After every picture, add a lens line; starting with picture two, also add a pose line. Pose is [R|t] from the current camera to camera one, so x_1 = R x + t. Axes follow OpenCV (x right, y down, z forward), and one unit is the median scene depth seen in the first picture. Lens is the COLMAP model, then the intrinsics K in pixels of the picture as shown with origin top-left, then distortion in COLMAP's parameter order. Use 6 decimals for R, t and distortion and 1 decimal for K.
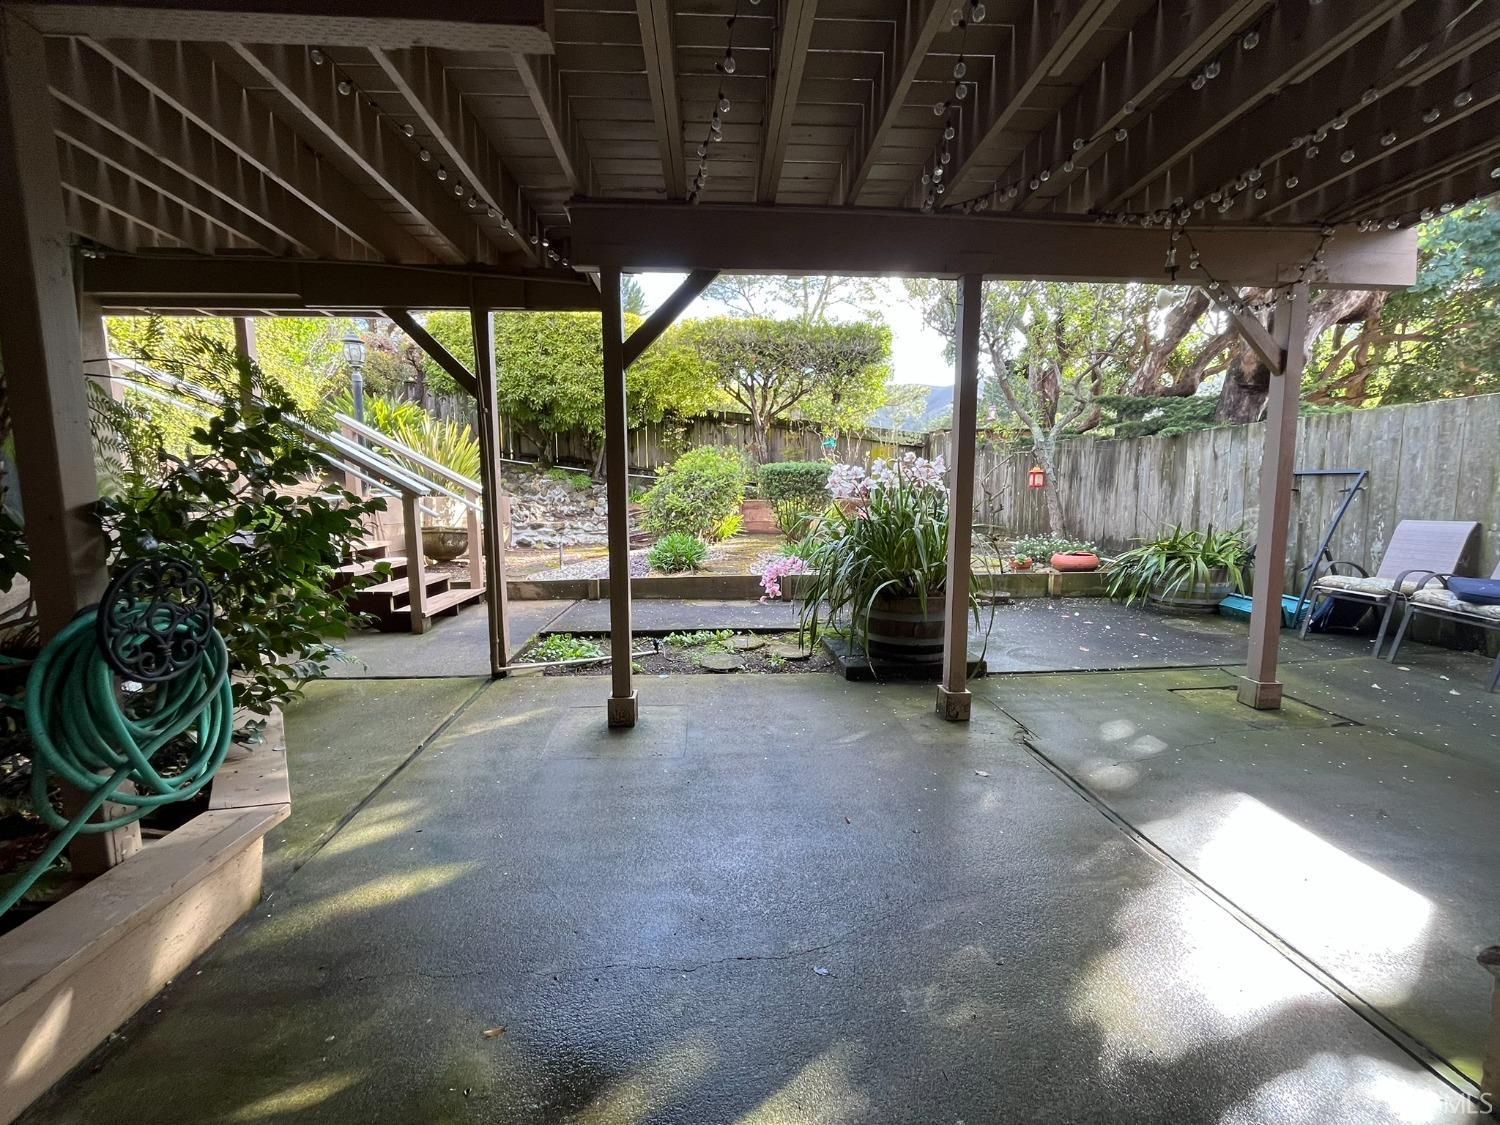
lens RADIAL K [[608.7, 0, 755.8], [0, 608.7, 556.0], [0, 0, 1]] dist [-0.002328, -0.000389]
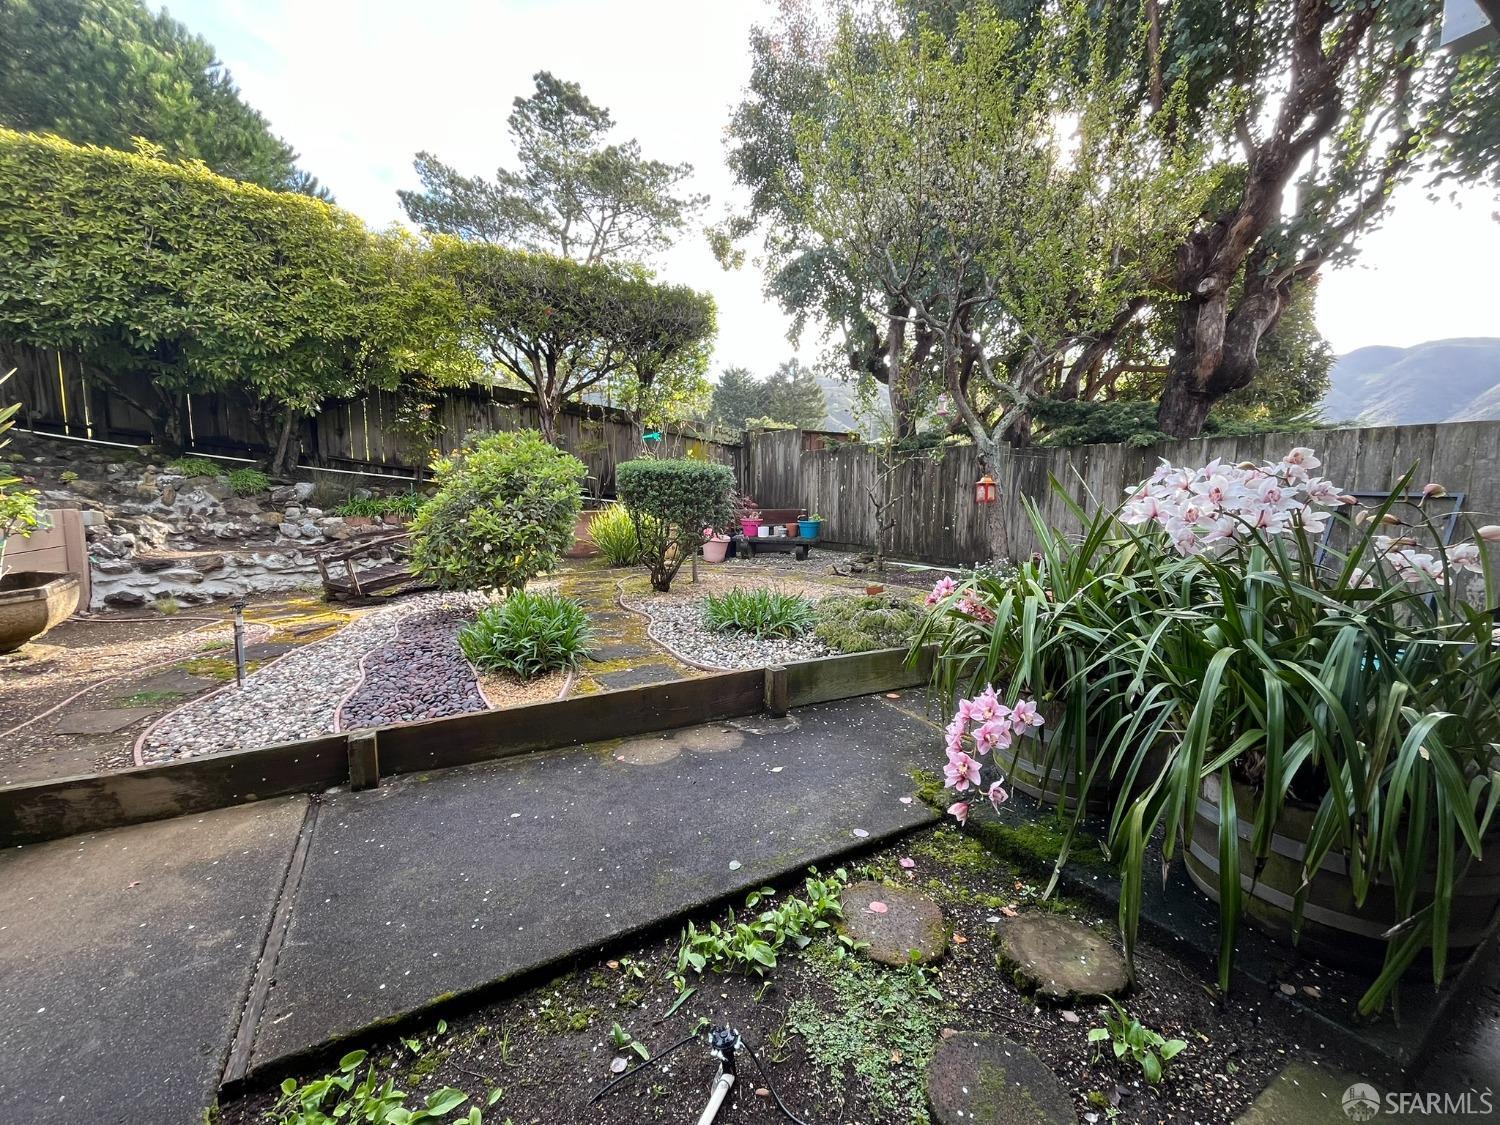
lens RADIAL K [[608.7, 0, 750.5], [0, 608.7, 561.4], [0, 0, 1]] dist [-0.002328, -0.000389]
pose [[0.905796, -0.034549, 0.422304, -0.100703], [0.032007, 0.999402, 0.013110, -0.036760], [-0.422504, 0.001642, 0.906359, 0.266599]]
